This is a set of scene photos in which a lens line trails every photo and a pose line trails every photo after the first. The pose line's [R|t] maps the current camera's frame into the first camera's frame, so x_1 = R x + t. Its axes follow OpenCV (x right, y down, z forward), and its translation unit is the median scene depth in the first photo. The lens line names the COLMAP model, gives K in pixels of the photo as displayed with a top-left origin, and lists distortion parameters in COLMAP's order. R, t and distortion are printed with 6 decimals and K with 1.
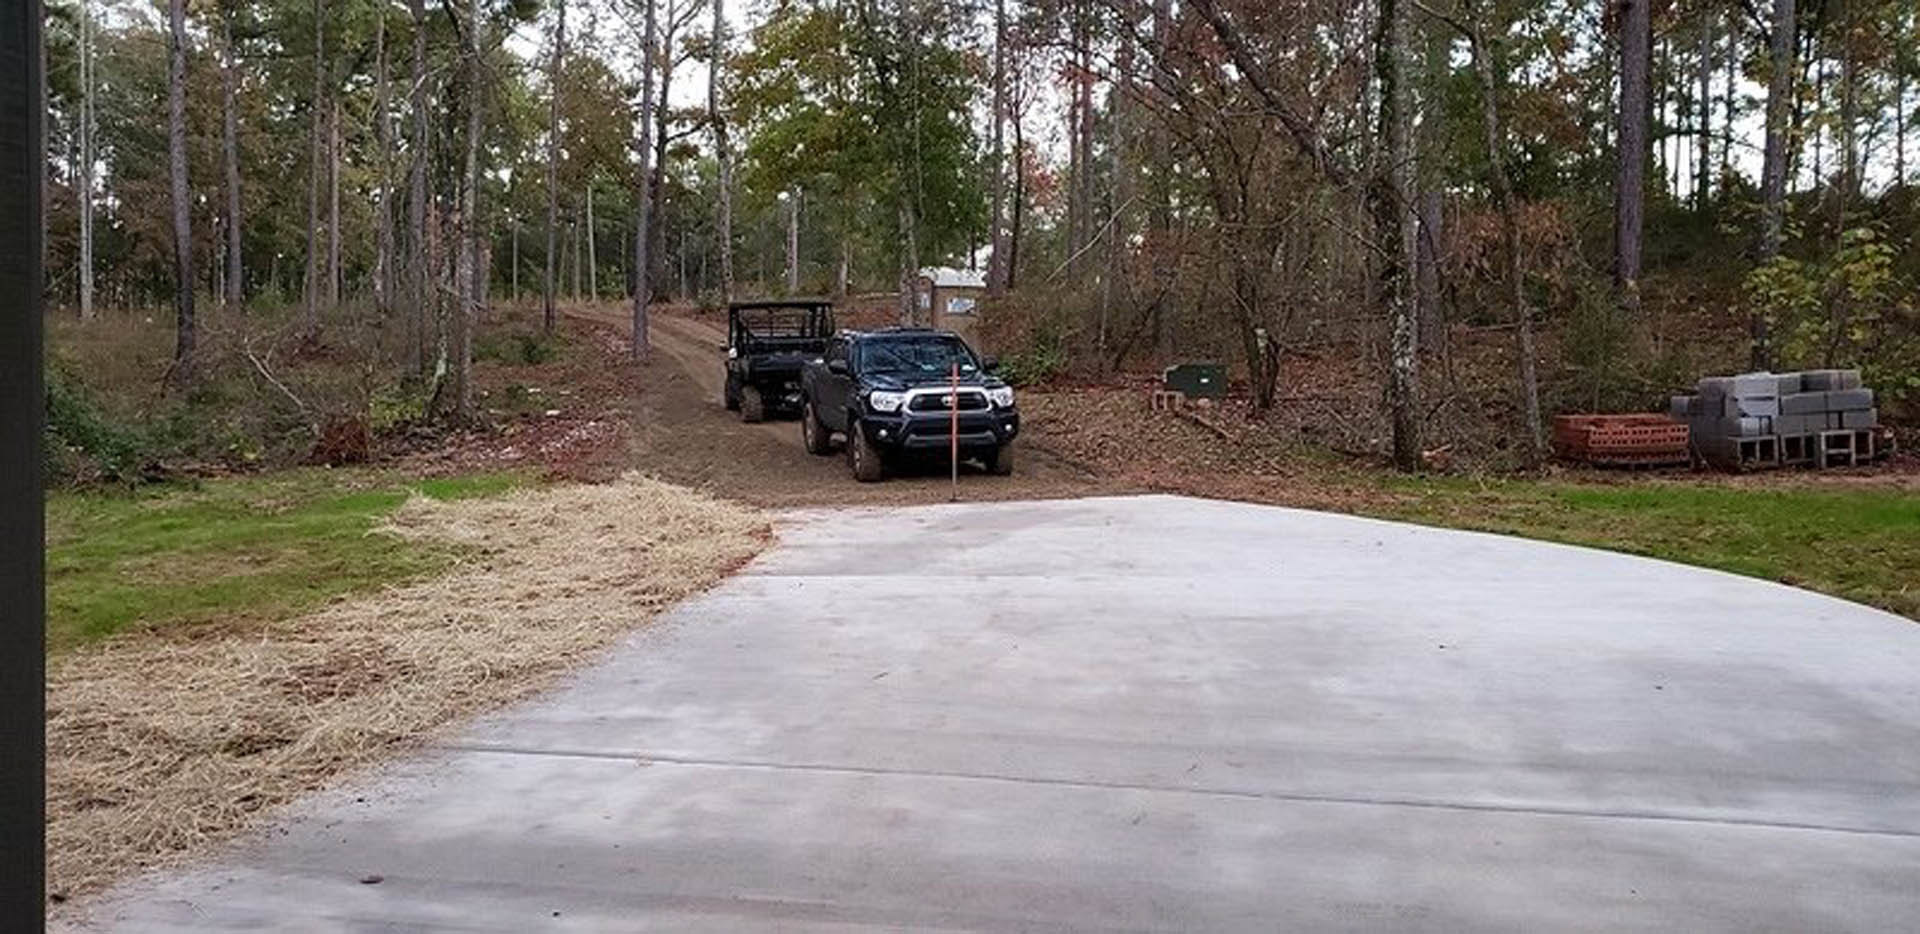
lens RADIAL K [[1464.1, 0, 959.8], [0, 1464.1, 465.7], [0, 0, 1]] dist [0.005410, 0.000588]
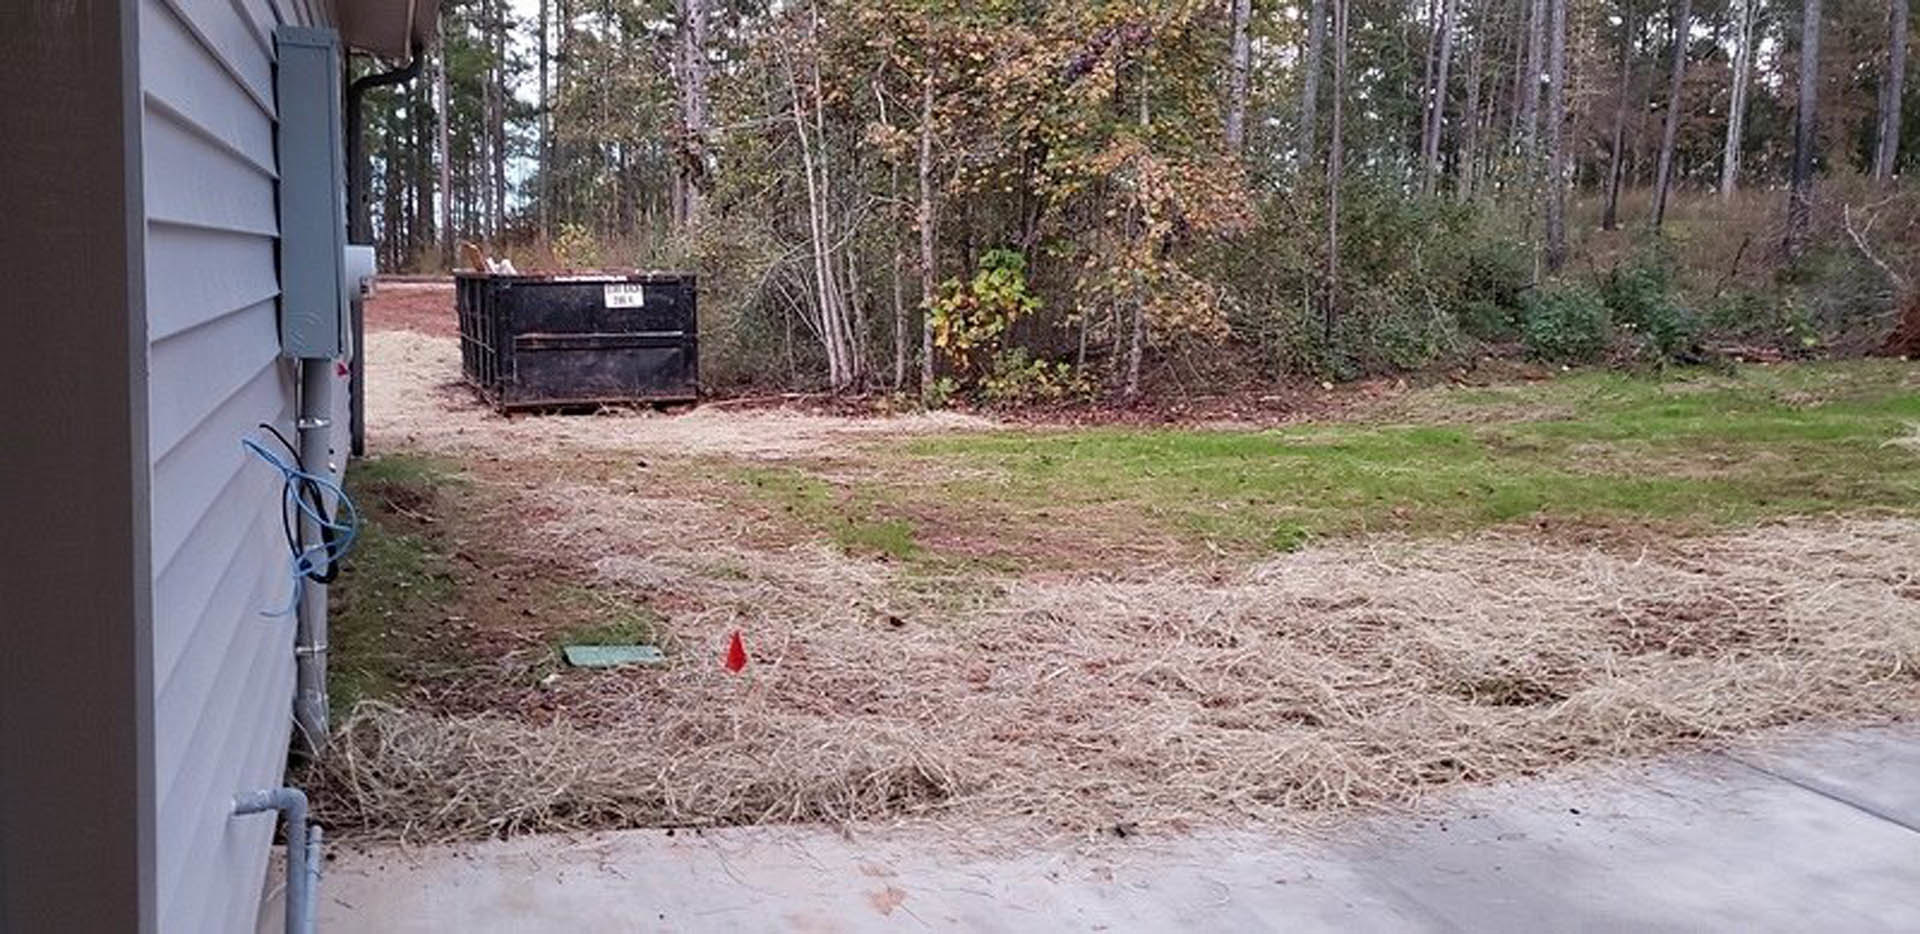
lens RADIAL K [[1464.1, 0, 959.4], [0, 1464.1, 464.7], [0, 0, 1]] dist [0.005410, 0.000588]
pose [[0.518078, 0.119344, -0.846967, 0.007946], [-0.053379, 0.992799, 0.107242, -0.000541], [0.853666, -0.010350, 0.520717, 0.126017]]
